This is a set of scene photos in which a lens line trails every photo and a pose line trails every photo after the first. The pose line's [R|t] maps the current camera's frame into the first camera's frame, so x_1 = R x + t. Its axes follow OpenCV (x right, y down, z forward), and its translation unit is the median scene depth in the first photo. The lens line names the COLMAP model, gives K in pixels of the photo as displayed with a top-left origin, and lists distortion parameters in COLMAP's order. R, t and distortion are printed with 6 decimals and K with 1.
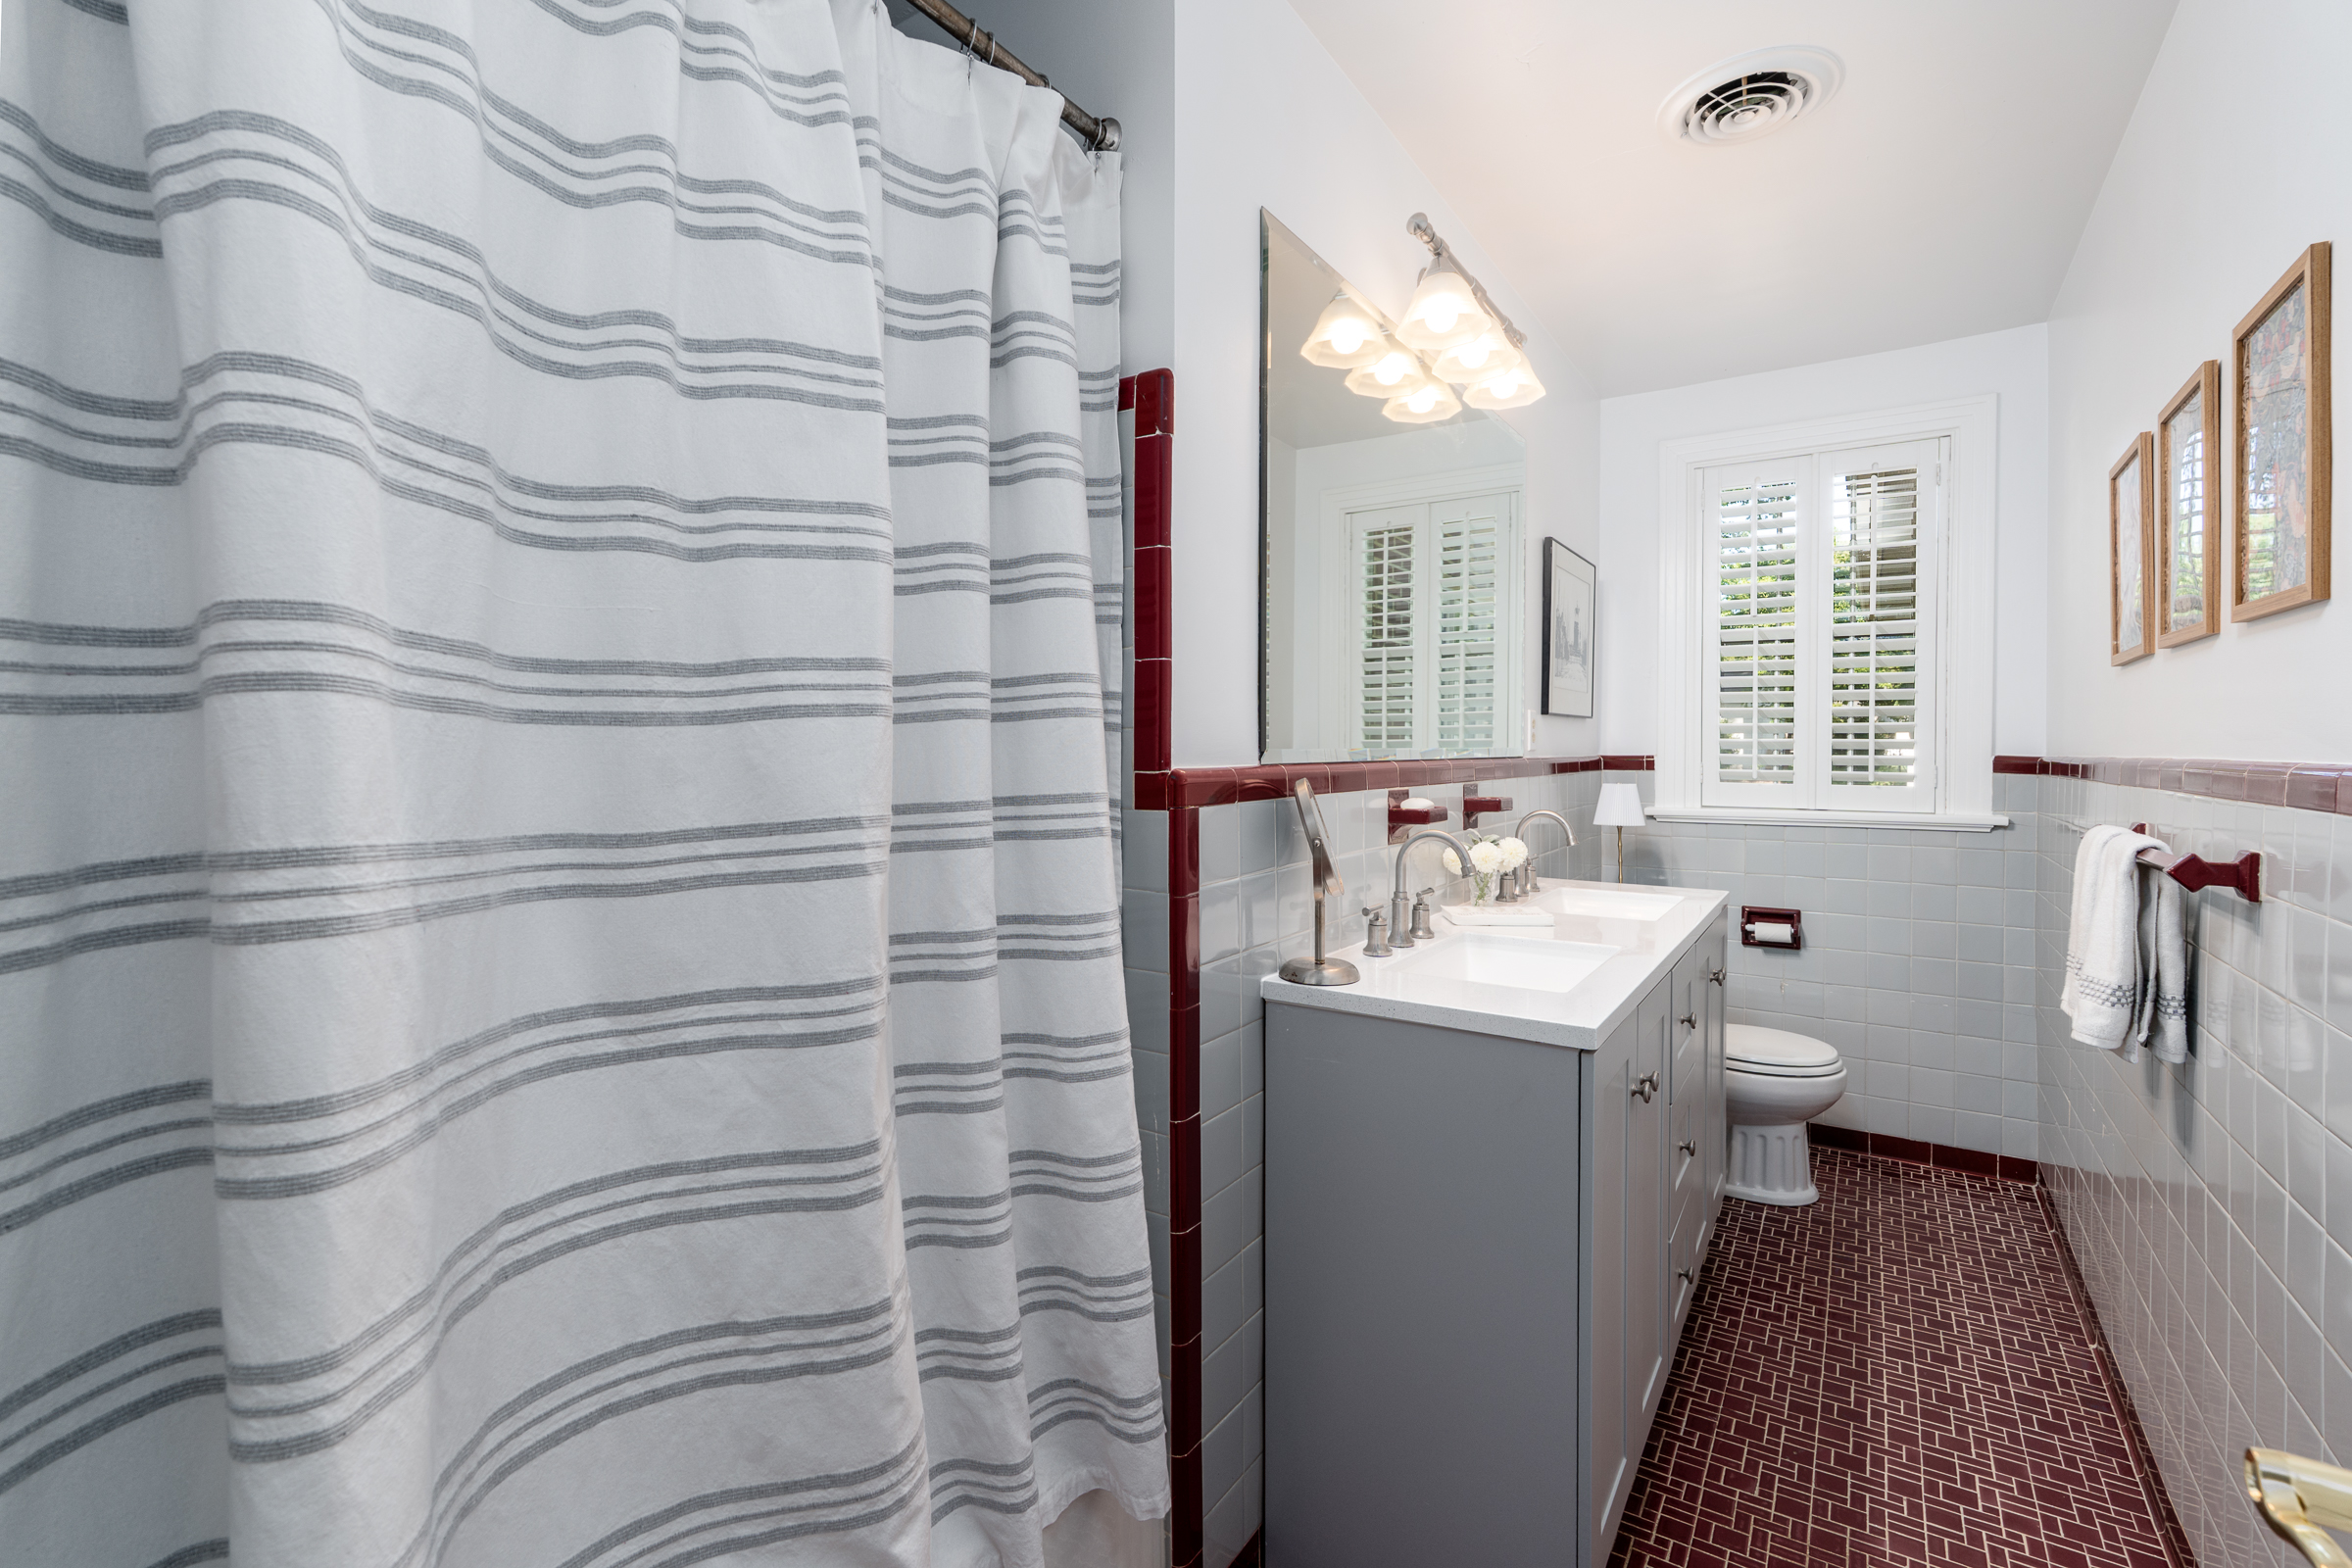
lens RADIAL K [[1052.5, 0, 1175.2], [0, 1052.5, 770.8], [0, 0, 1]] dist [-0.002239, 0.000017]
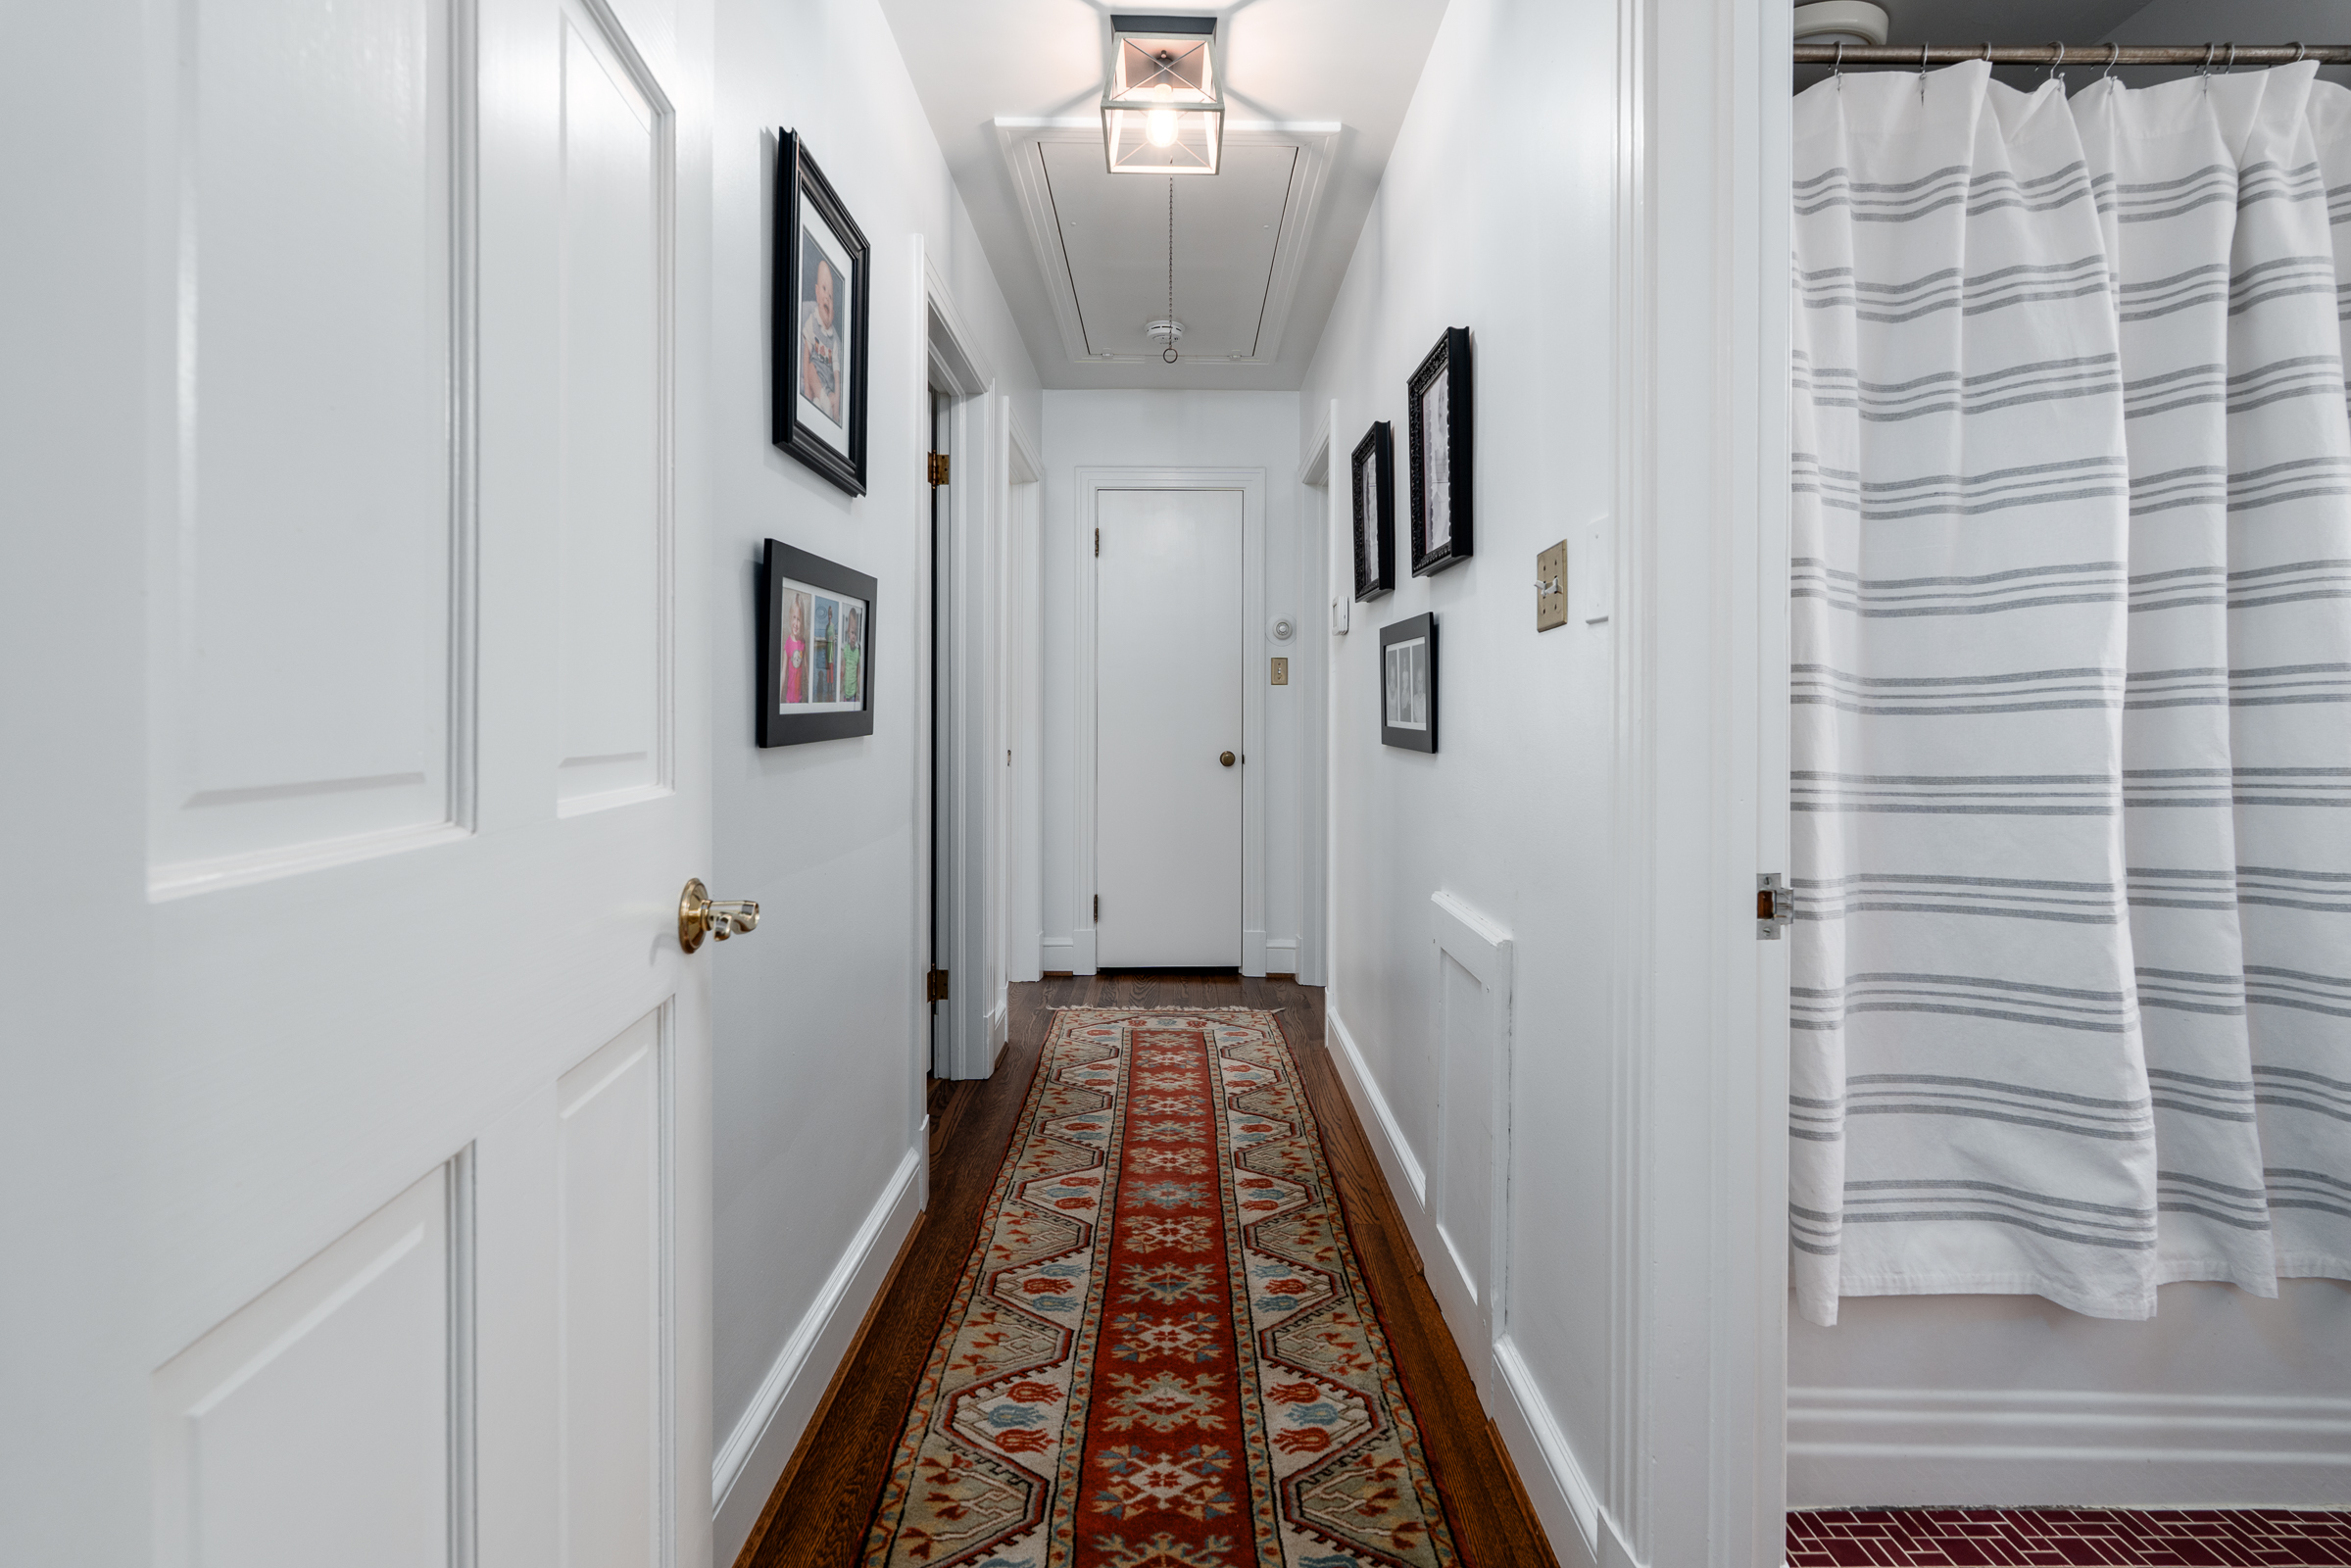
lens RADIAL K [[1057.4, 0, 1176.6], [0, 1057.4, 721.7], [0, 0, 1]] dist [-0.005800, 0.000299]
pose [[0.559679, 0.002060, -0.828707, 0.190245], [-0.017877, 0.999794, -0.009588, 0.146925], [0.828517, 0.020181, 0.559601, -0.852110]]
